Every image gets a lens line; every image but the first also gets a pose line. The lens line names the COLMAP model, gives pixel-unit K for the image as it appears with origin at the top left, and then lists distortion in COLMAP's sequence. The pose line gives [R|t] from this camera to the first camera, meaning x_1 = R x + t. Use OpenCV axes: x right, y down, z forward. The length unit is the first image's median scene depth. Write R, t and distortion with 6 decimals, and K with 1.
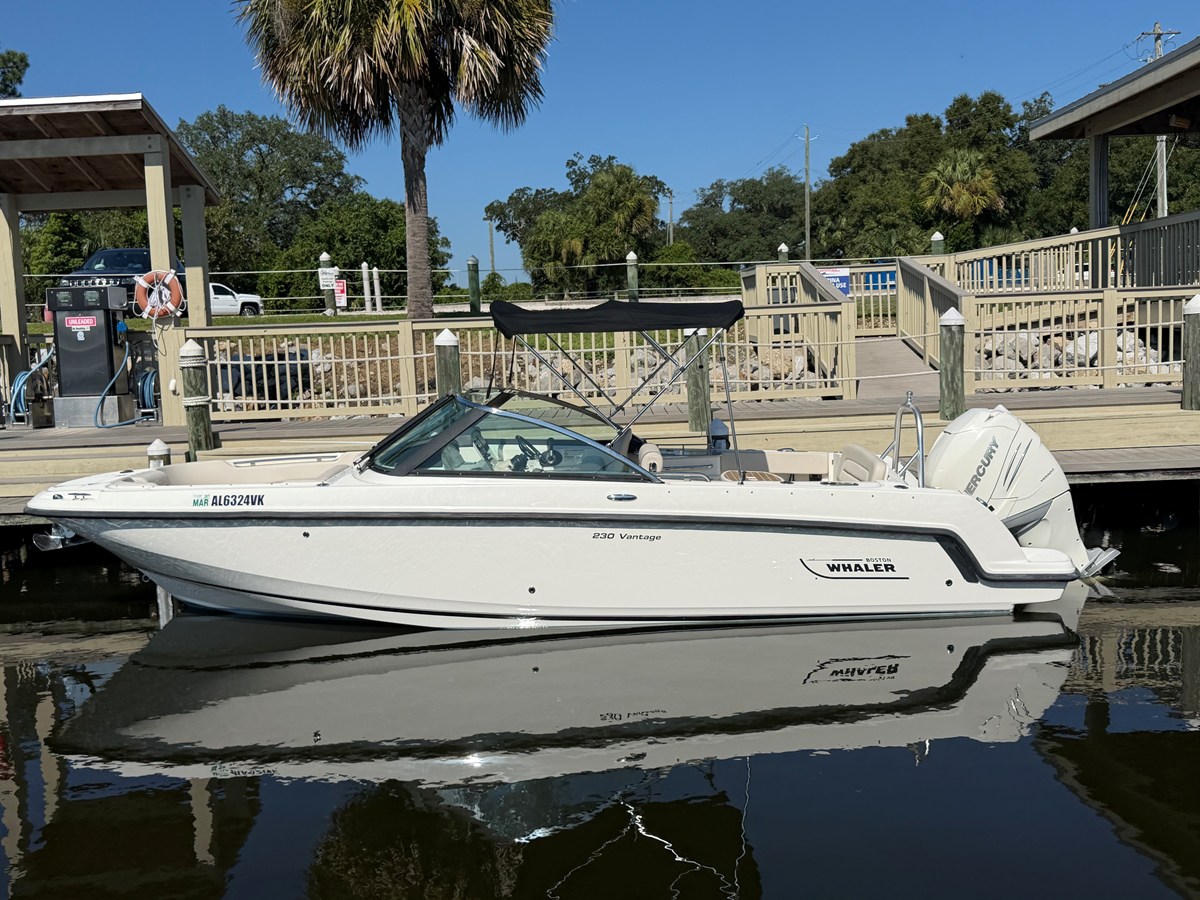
lens RADIAL K [[1094.7, 0, 600.0], [0, 1094.7, 450.0], [0, 0, 1]] dist [0.041845, -0.013213]
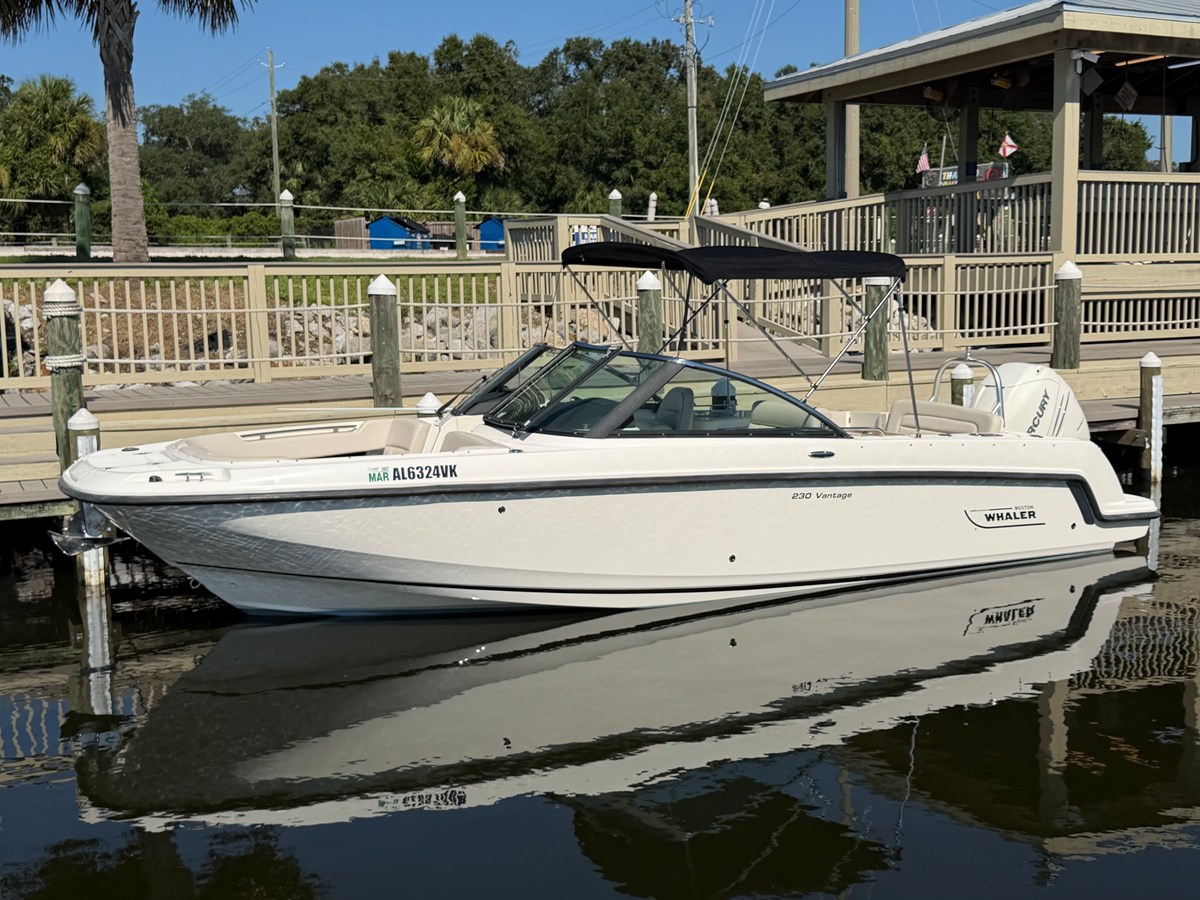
lens RADIAL K [[1275.4, 0, 600.0], [0, 1275.4, 450.0], [0, 0, 1]] dist [0.047143, -0.030635]
pose [[0.904944, -0.027955, 0.424611, -0.351974], [0.023011, 0.999595, 0.016768, 0.008935], [-0.424907, -0.005403, 0.905221, 0.039721]]
